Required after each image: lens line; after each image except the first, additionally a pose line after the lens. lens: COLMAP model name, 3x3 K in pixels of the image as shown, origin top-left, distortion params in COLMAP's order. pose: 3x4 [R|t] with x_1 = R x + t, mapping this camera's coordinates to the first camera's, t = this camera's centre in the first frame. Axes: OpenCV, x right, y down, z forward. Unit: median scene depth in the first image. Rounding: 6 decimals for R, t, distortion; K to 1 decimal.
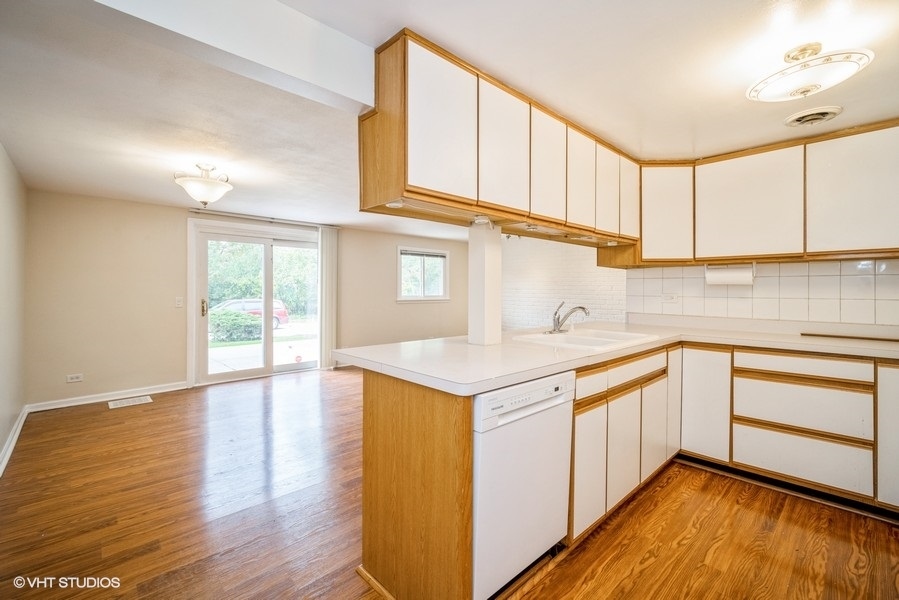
lens RADIAL K [[391.1, 0, 457.5], [0, 391.1, 295.4], [0, 0, 1]] dist [-0.011541, 0.004294]
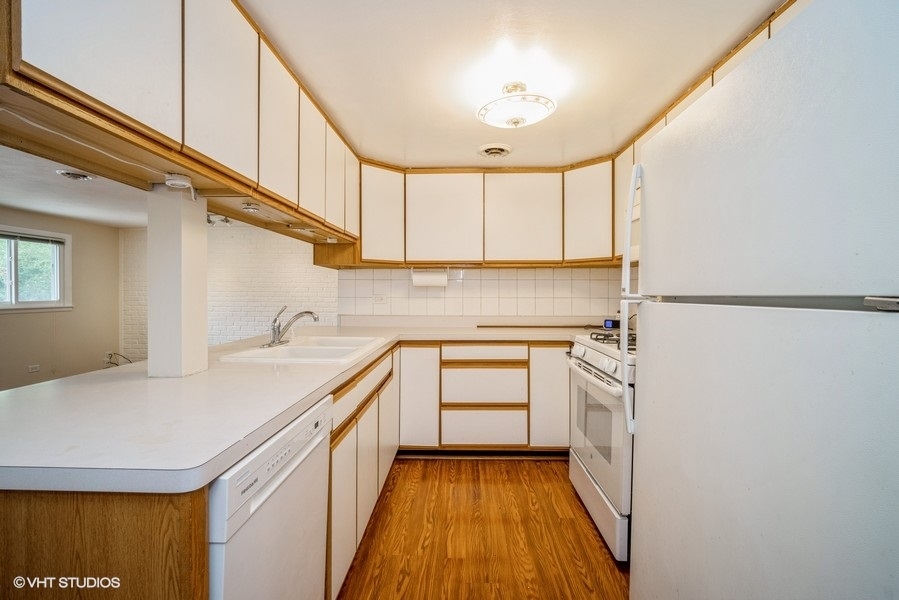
lens RADIAL K [[391.1, 0, 453.6], [0, 391.1, 295.1], [0, 0, 1]] dist [-0.011541, 0.004294]
pose [[0.719219, -0.009873, 0.694714, -0.048944], [0.013581, 0.999908, 0.000151, -0.002053], [-0.694651, 0.009327, 0.719287, 0.196687]]
